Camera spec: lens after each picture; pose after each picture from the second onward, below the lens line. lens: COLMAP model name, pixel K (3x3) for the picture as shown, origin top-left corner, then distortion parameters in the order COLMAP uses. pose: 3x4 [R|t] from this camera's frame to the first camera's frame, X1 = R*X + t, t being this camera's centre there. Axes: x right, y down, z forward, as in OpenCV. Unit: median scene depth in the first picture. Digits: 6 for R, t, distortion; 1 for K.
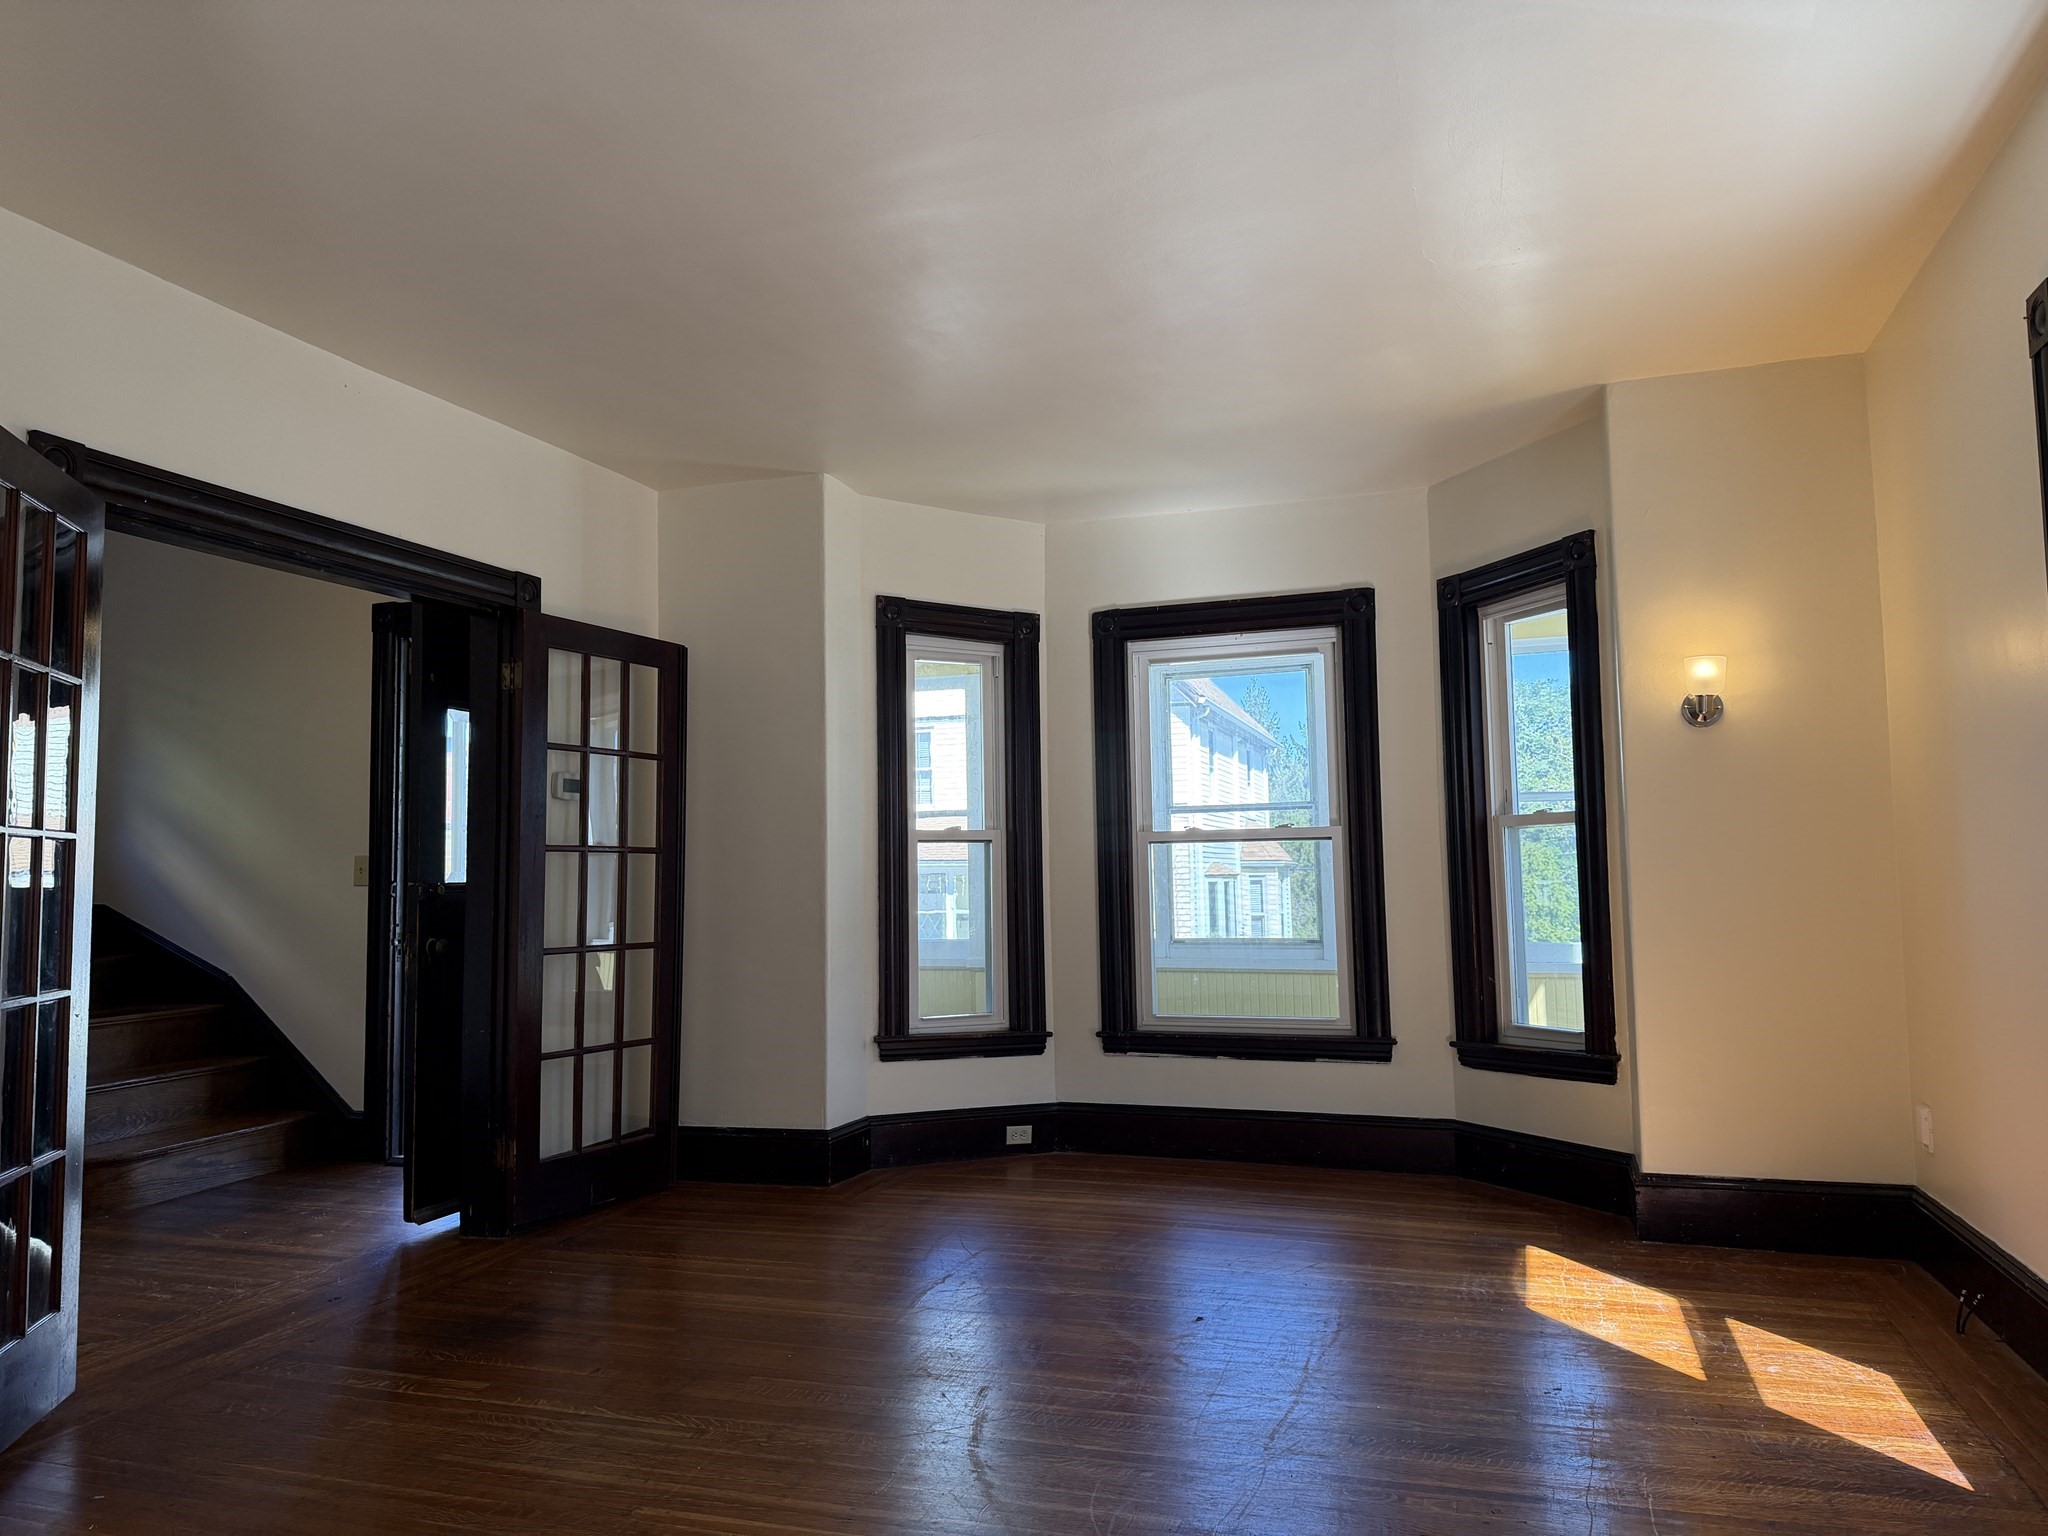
lens RADIAL K [[1444.0, 0, 1019.5], [0, 1444.0, 729.9], [0, 0, 1]] dist [0.136097, -0.189201]
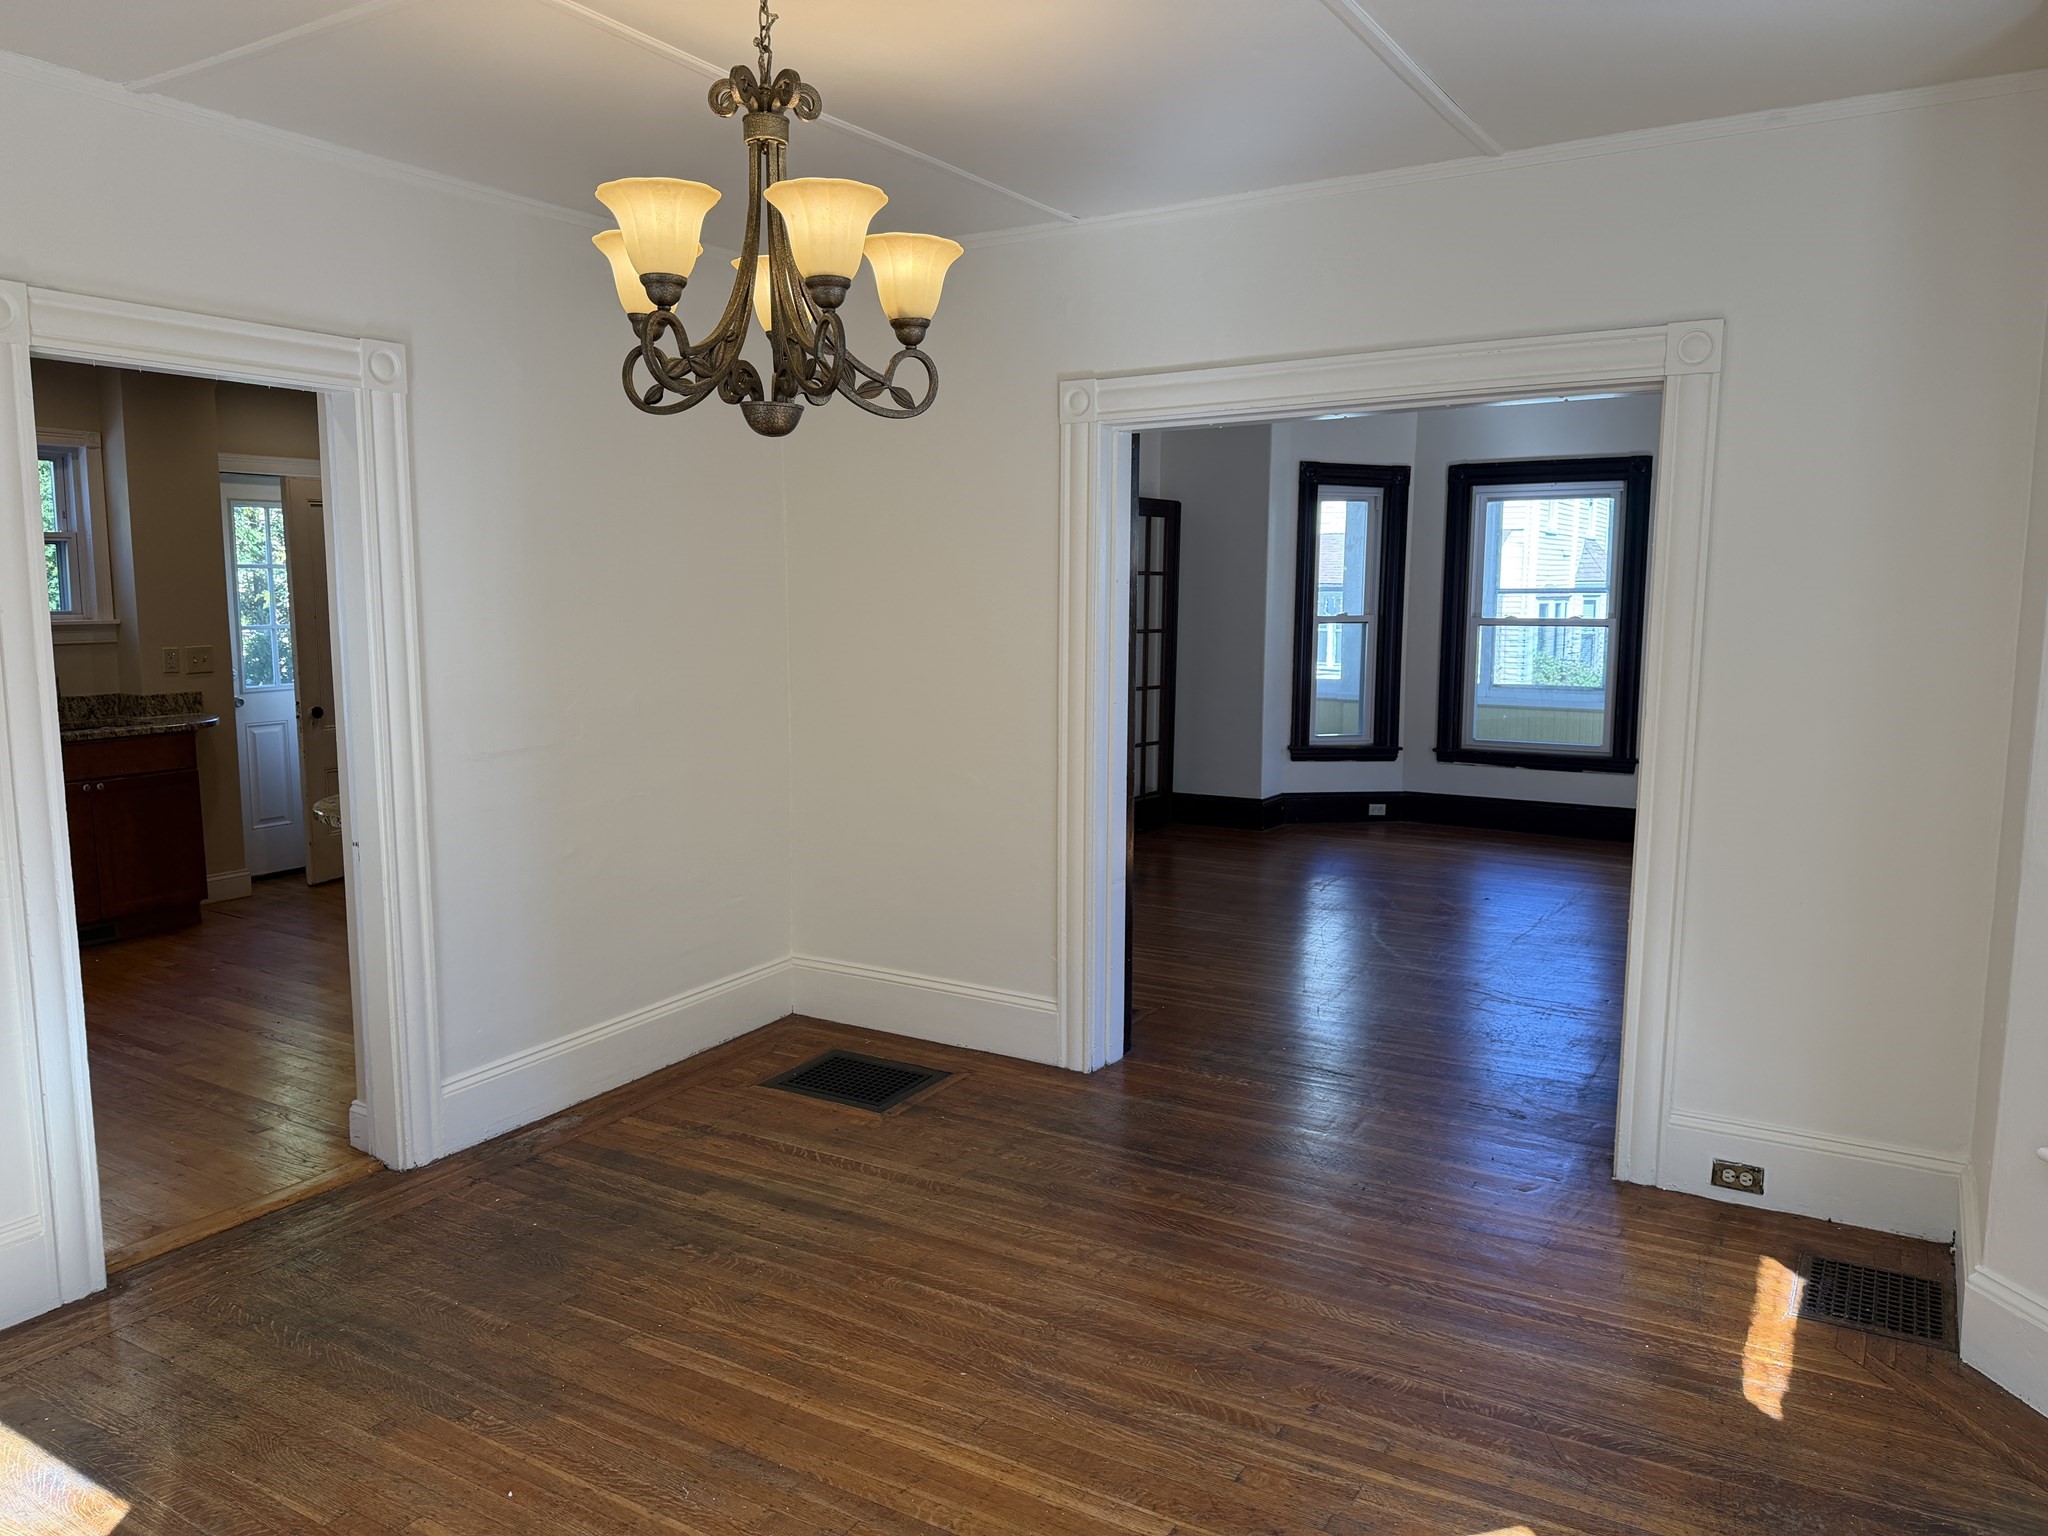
lens RADIAL K [[1458.6, 0, 1024.0], [0, 1458.6, 768.0], [0, 0, 1]] dist [0.139638, -0.195117]
pose [[0.978142, 0.044018, -0.203224, -0.052102], [0.004169, 0.972989, 0.230816, -0.131614], [0.207895, -0.226618, 0.951538, -0.570193]]
